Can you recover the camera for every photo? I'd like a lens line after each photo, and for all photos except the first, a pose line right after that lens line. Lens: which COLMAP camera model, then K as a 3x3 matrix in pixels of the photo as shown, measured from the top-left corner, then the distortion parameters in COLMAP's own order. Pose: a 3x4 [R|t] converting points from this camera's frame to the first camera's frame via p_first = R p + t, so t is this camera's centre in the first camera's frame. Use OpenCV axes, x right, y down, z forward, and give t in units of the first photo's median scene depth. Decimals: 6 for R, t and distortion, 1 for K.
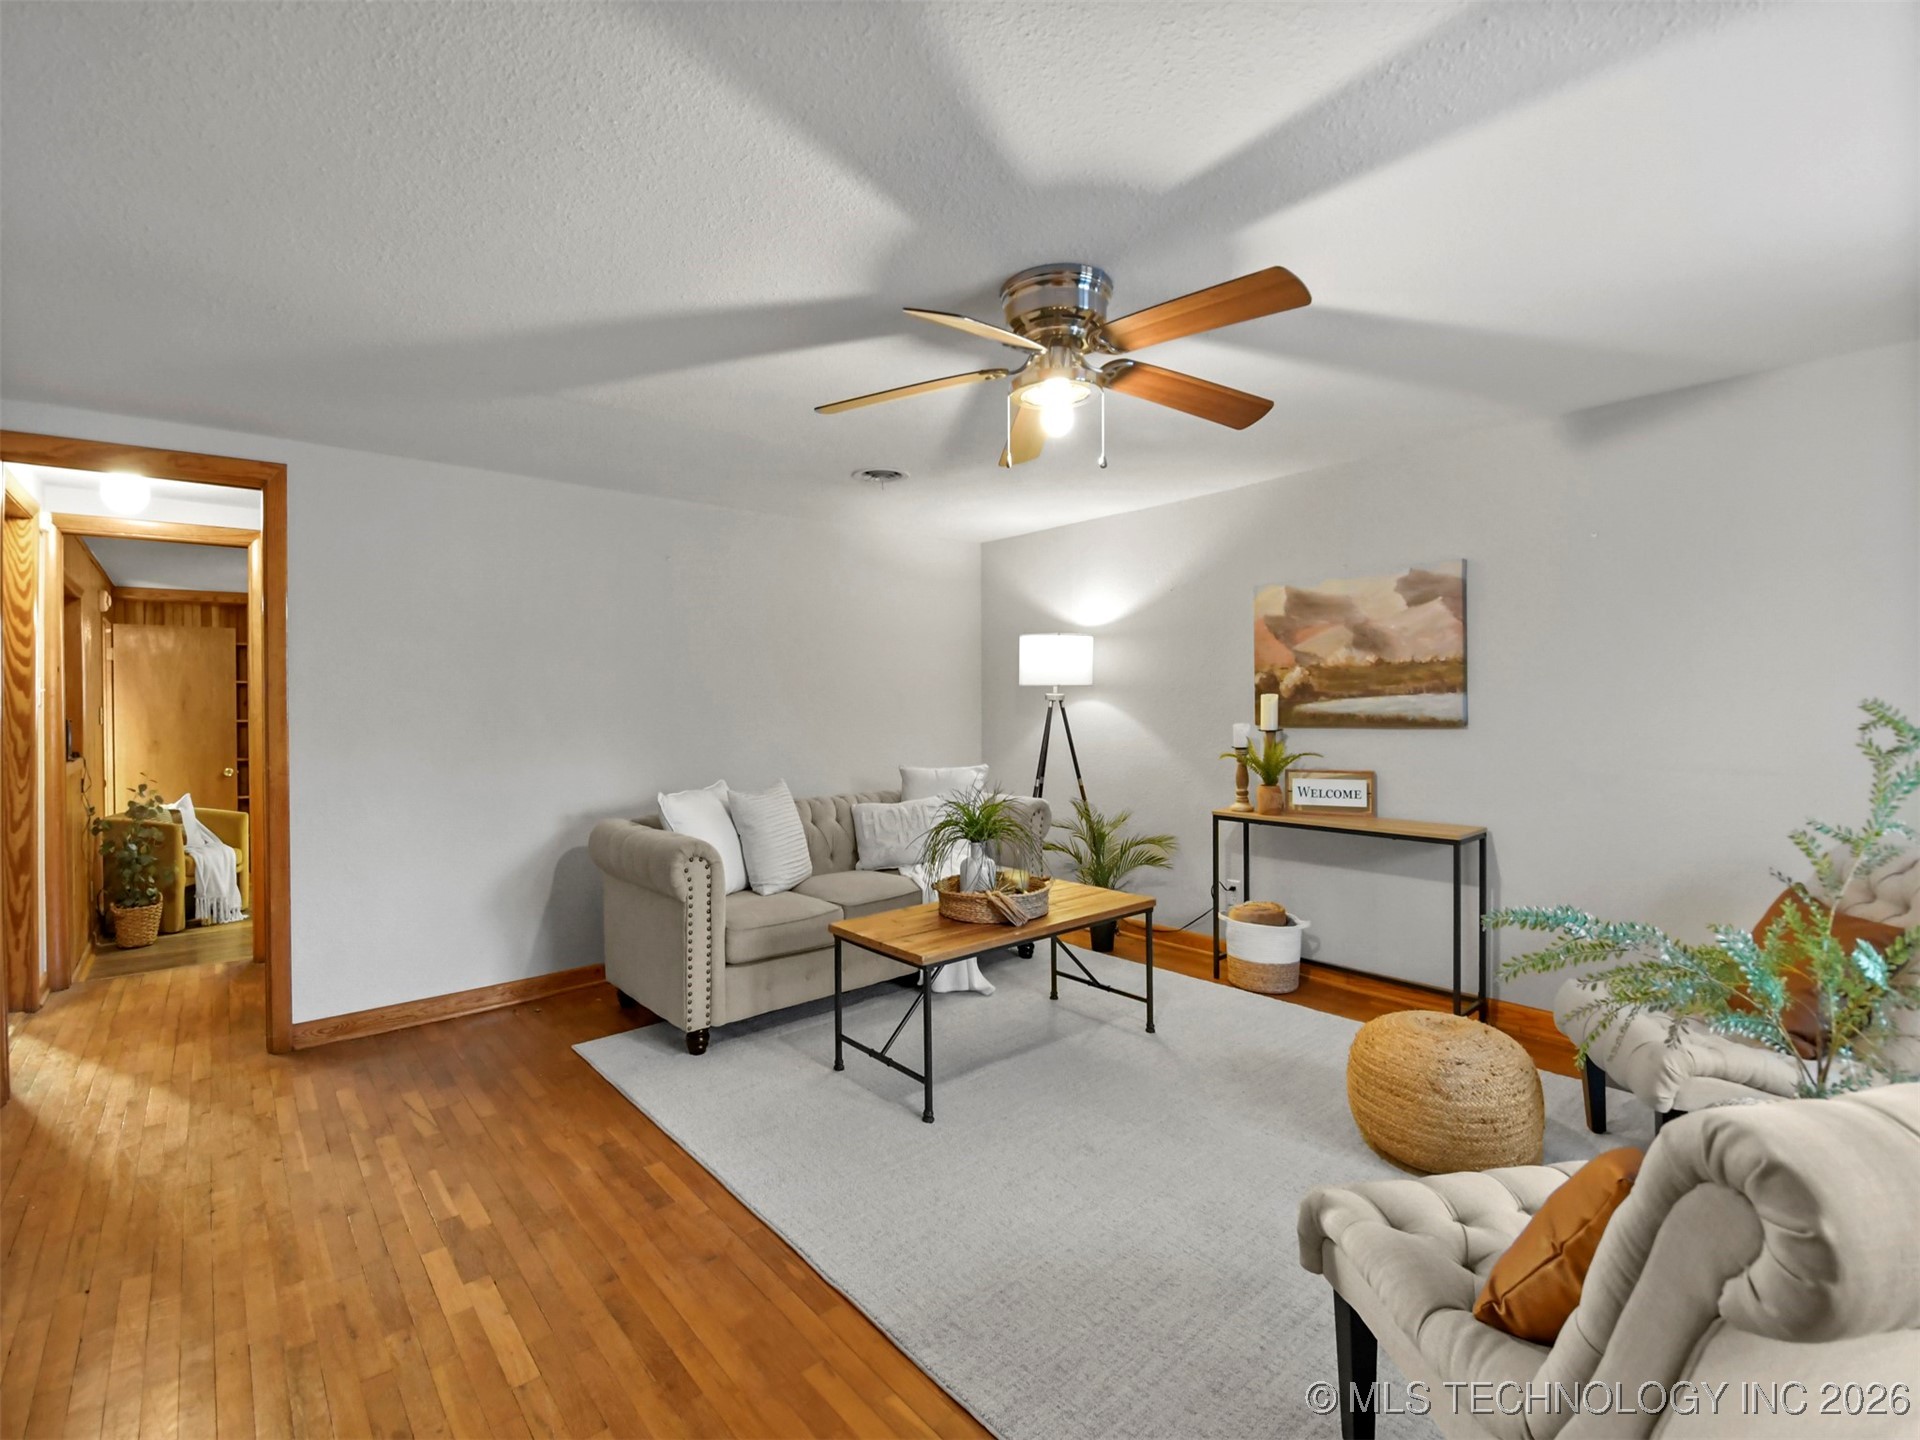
lens RADIAL K [[868.9, 0, 944.1], [0, 868.9, 709.1], [0, 0, 1]] dist [0.019294, -0.017900]
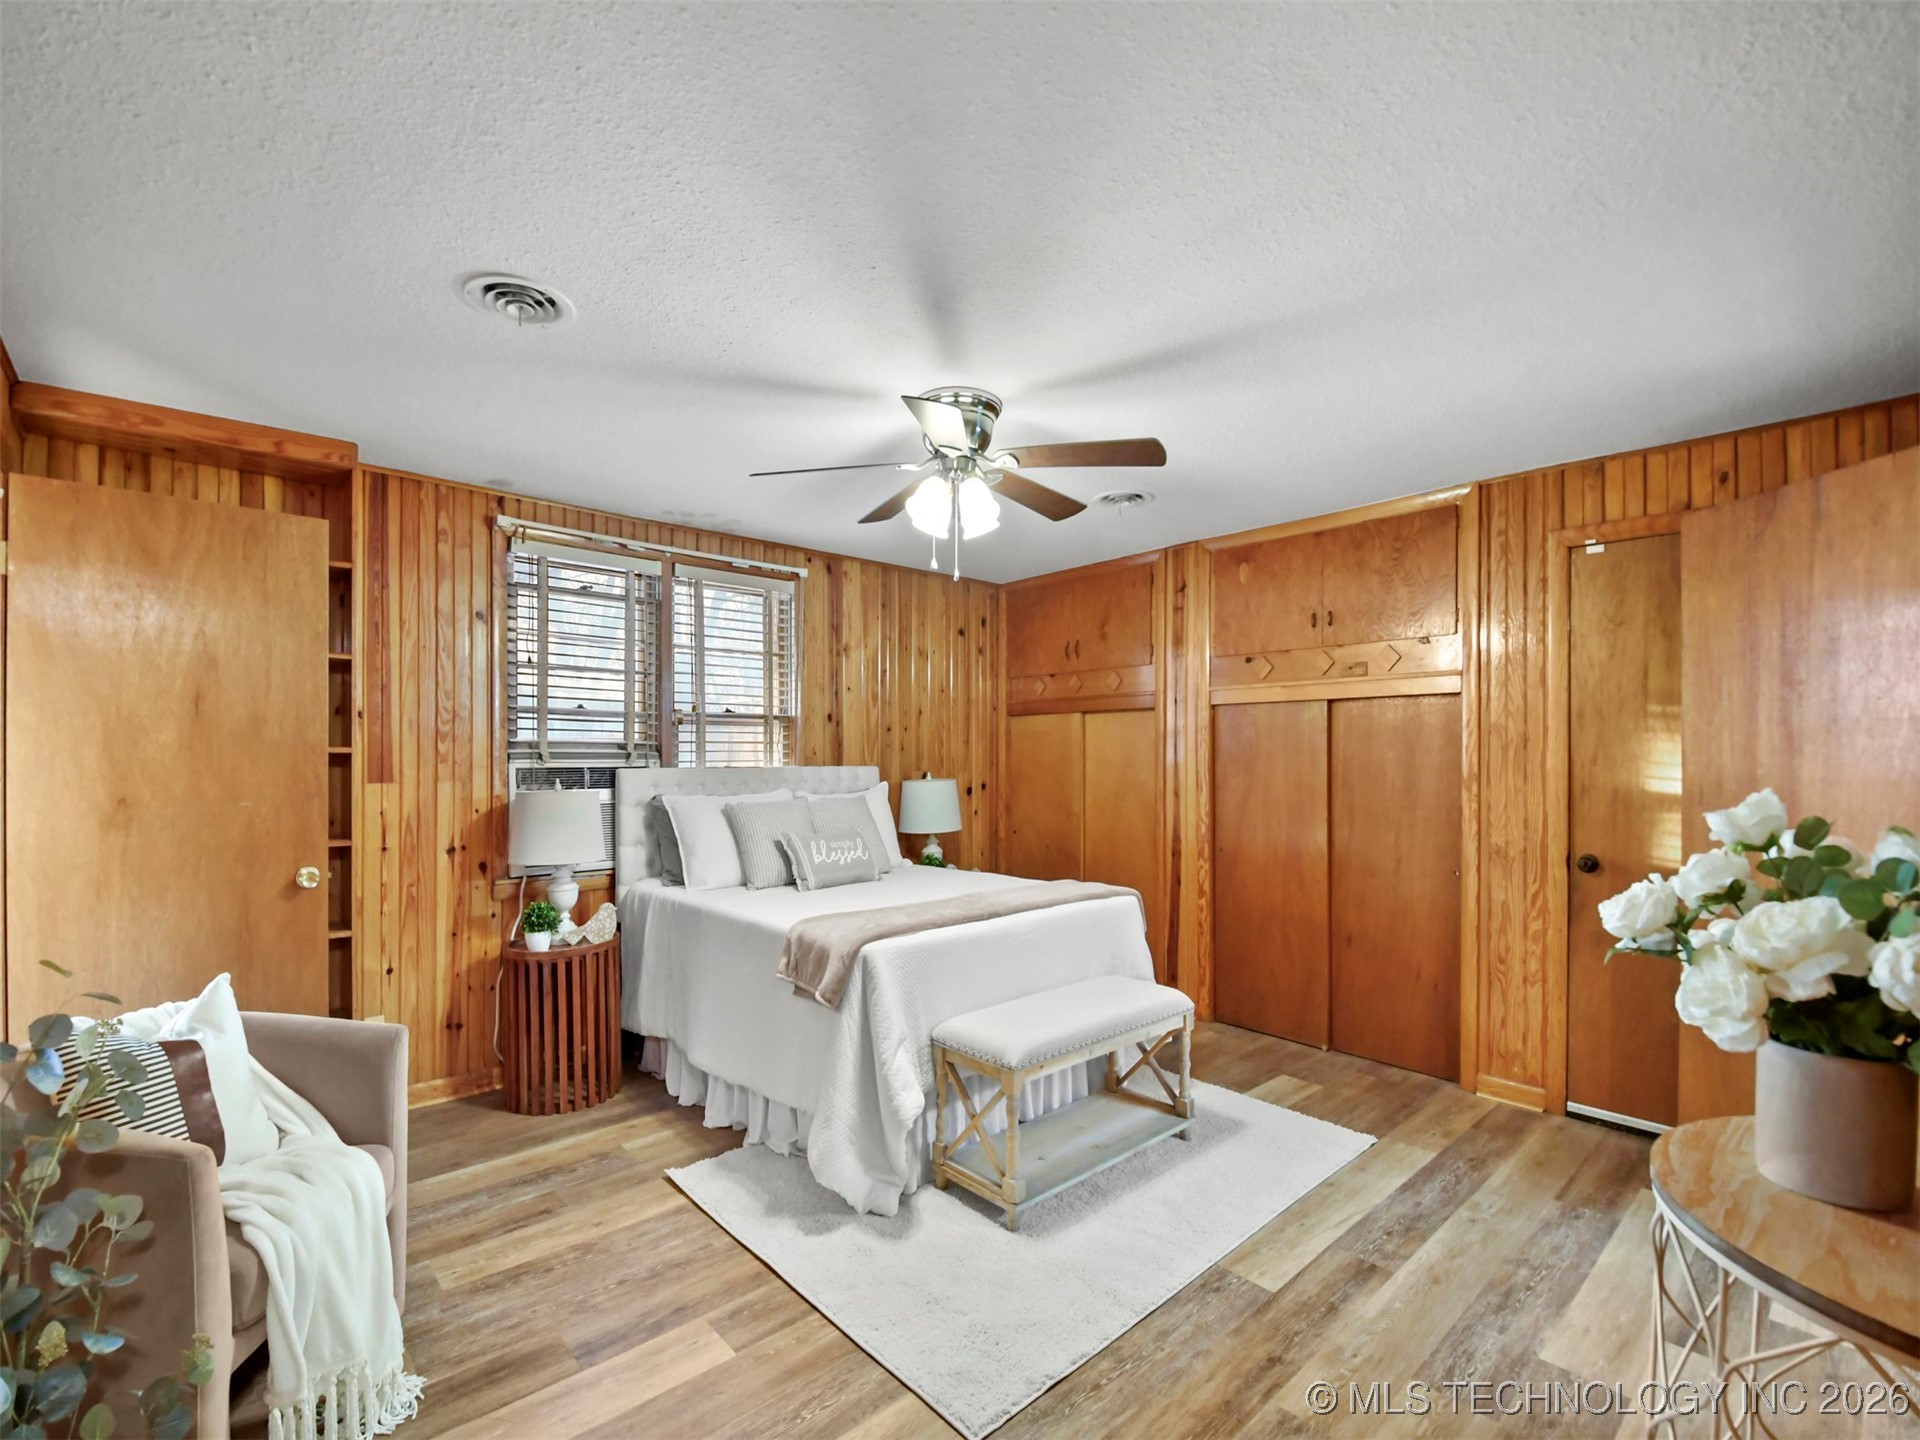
lens RADIAL K [[857.9, 0, 960.7], [0, 857.9, 743.8], [0, 0, 1]] dist [0.014839, -0.017172]
pose [[0.999441, 0.000724, 0.033417, -0.253502], [-0.000282, 0.999913, -0.013222, 0.007840], [-0.033423, 0.013205, 0.999354, 0.282564]]
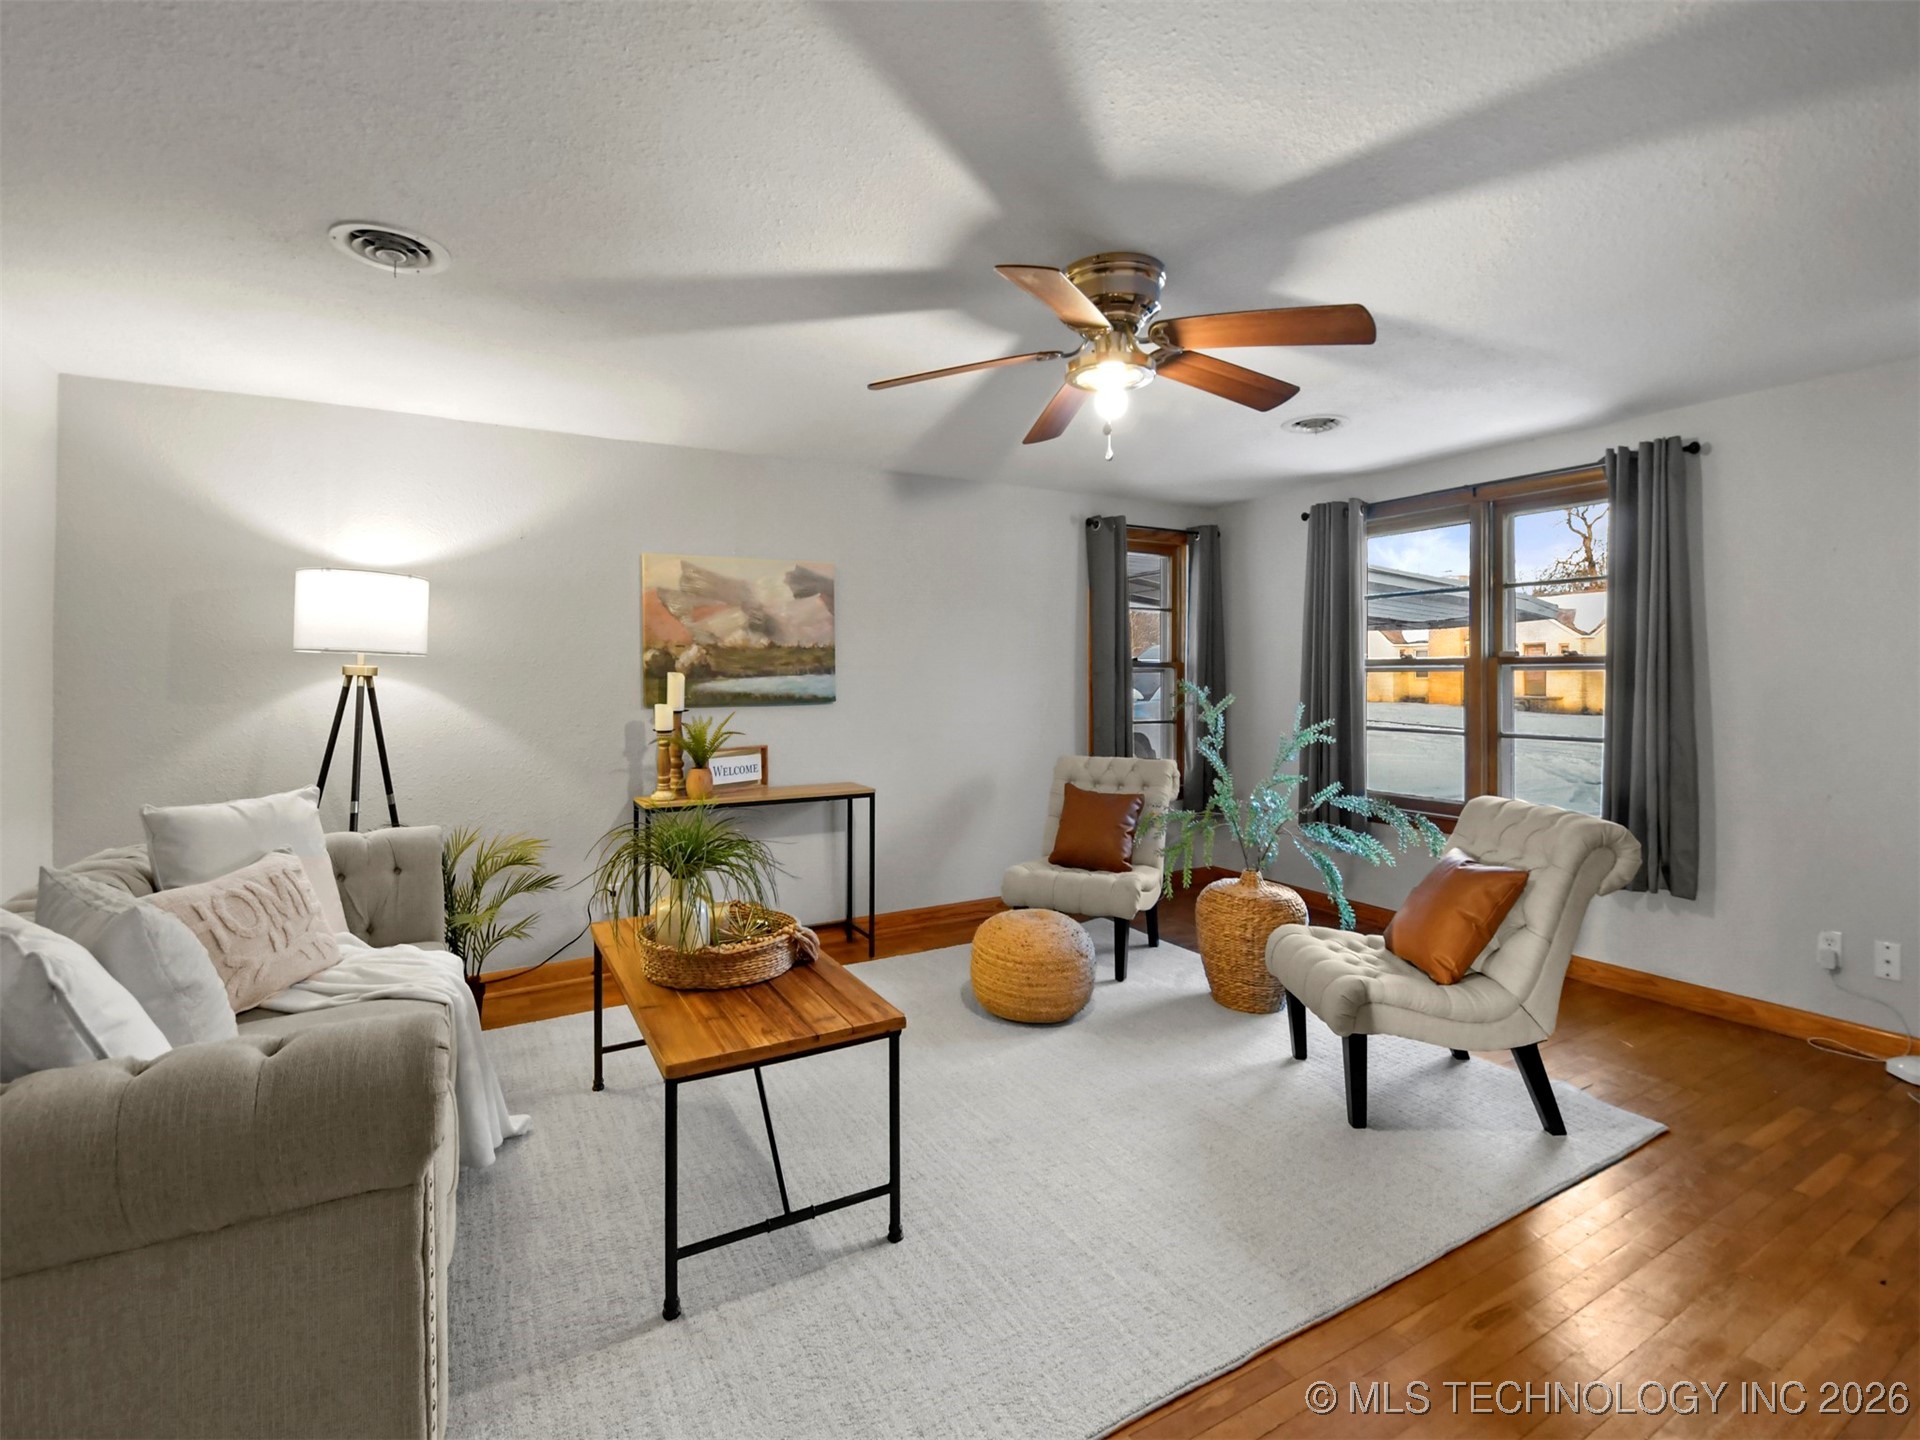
lens RADIAL K [[876.7, 0, 919.2], [0, 876.7, 677.6], [0, 0, 1]] dist [0.019052, -0.019460]
pose [[0.198070, 0.013903, 0.980089, -0.578383], [0.006732, 0.999857, -0.015543, 0.005462], [-0.980165, 0.009676, 0.197948, 0.634805]]
